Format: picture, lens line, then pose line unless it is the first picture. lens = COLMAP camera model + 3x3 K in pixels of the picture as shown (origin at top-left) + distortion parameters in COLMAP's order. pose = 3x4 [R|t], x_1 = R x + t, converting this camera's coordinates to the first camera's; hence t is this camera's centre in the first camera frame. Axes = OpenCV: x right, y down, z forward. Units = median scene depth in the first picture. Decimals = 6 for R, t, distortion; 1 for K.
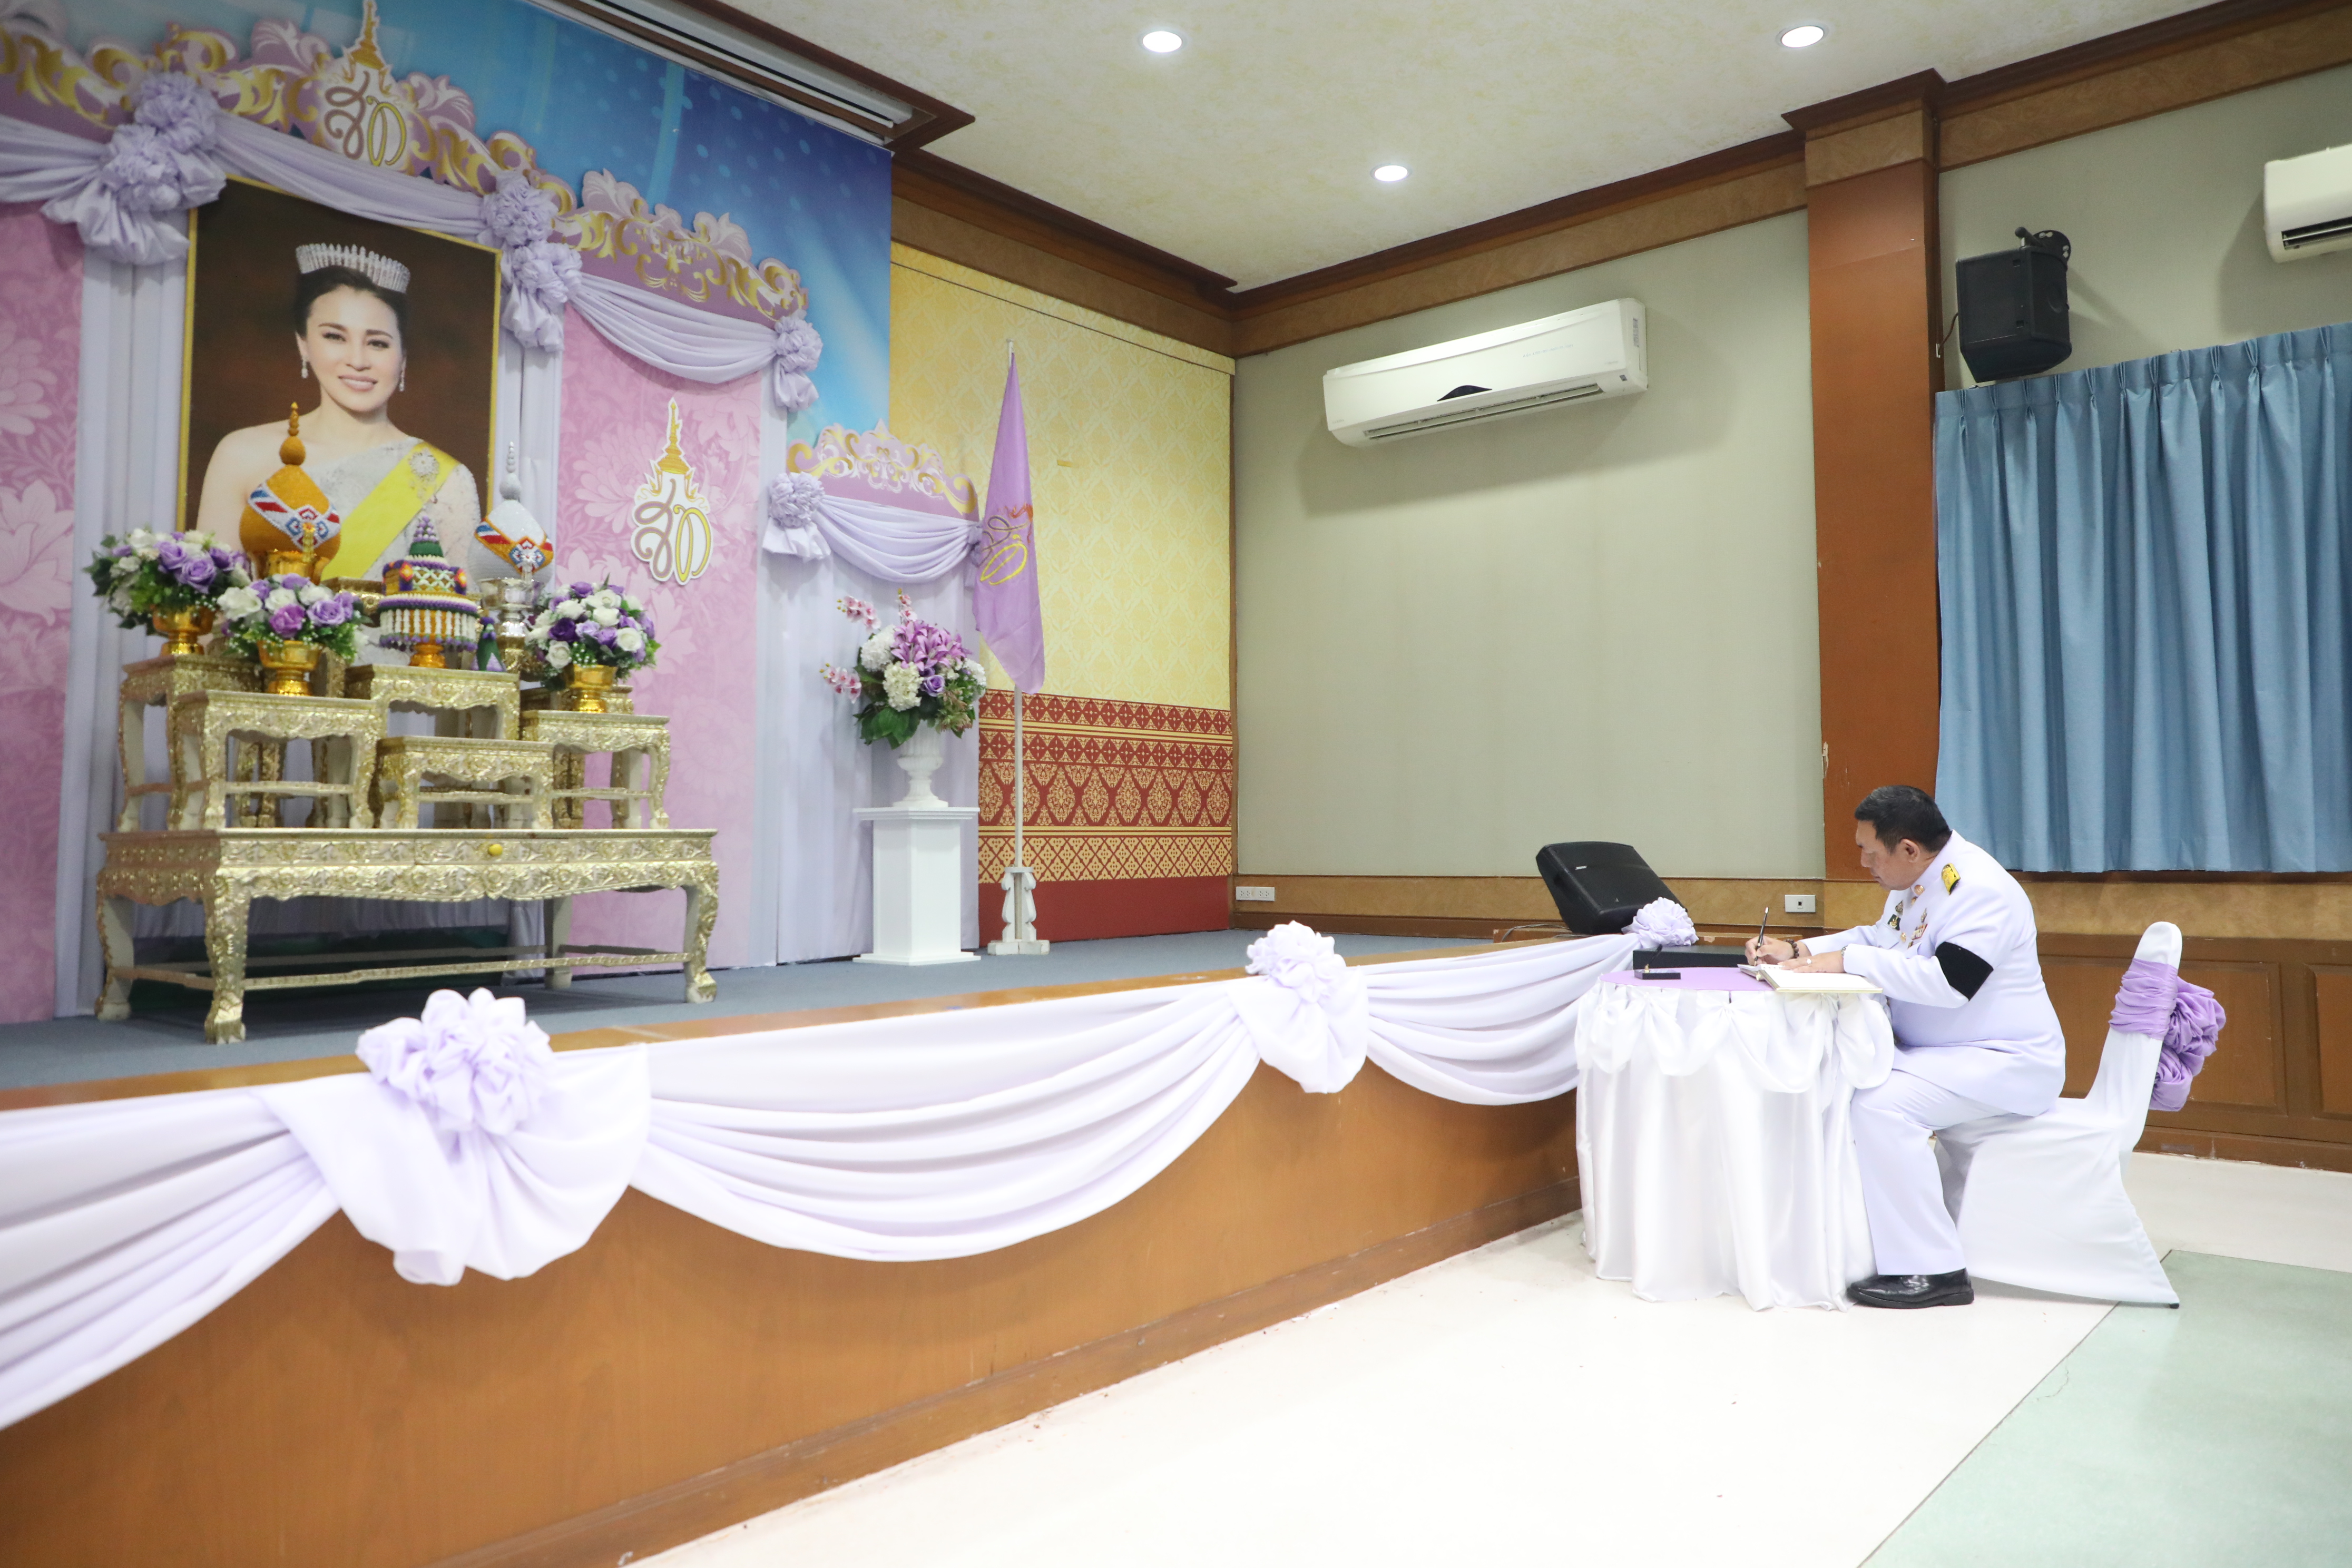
lens RADIAL K [[1632.7, 0, 1104.9], [0, 1632.7, 708.5], [0, 0, 1]] dist [-0.031510, 0.004855]
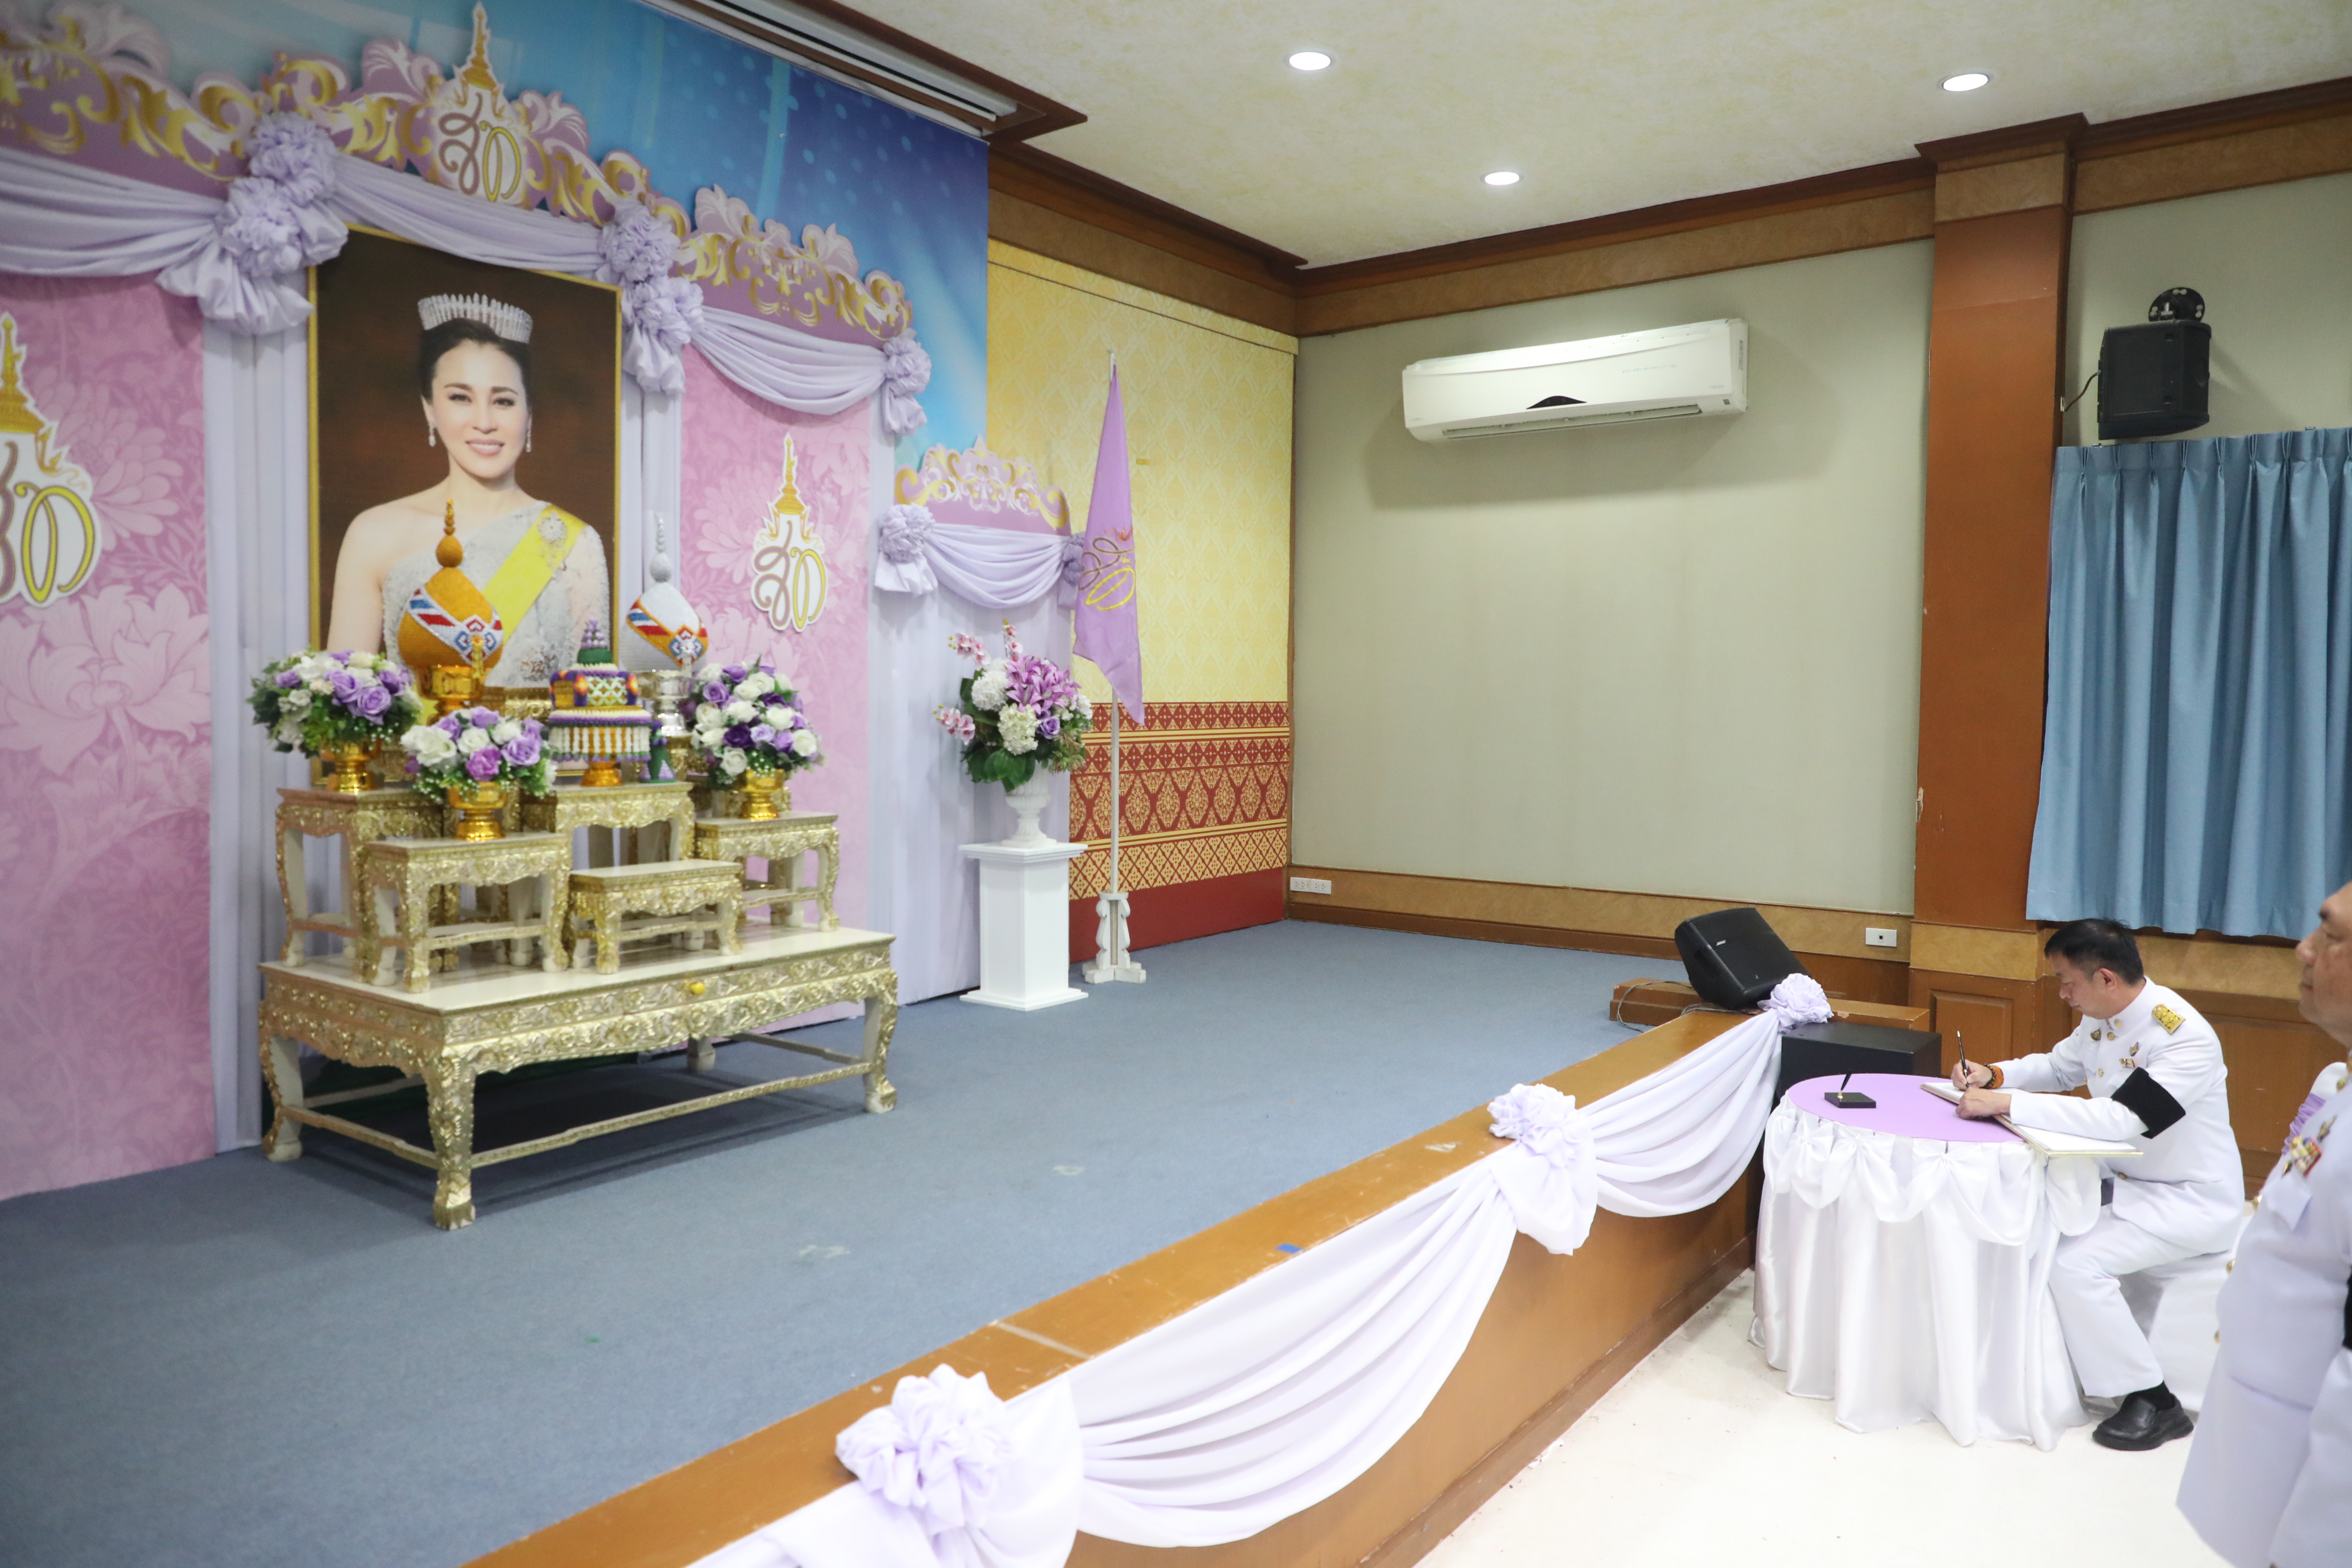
lens RADIAL K [[1632.7, 0, 1168.9], [0, 1632.7, 784.3], [0, 0, 1]] dist [-0.031510, 0.004855]
pose [[0.997476, 0.007055, 0.070658, -0.120966], [-0.014726, 0.993972, 0.108640, -0.103350], [-0.069466, -0.109406, 0.991567, 0.029247]]
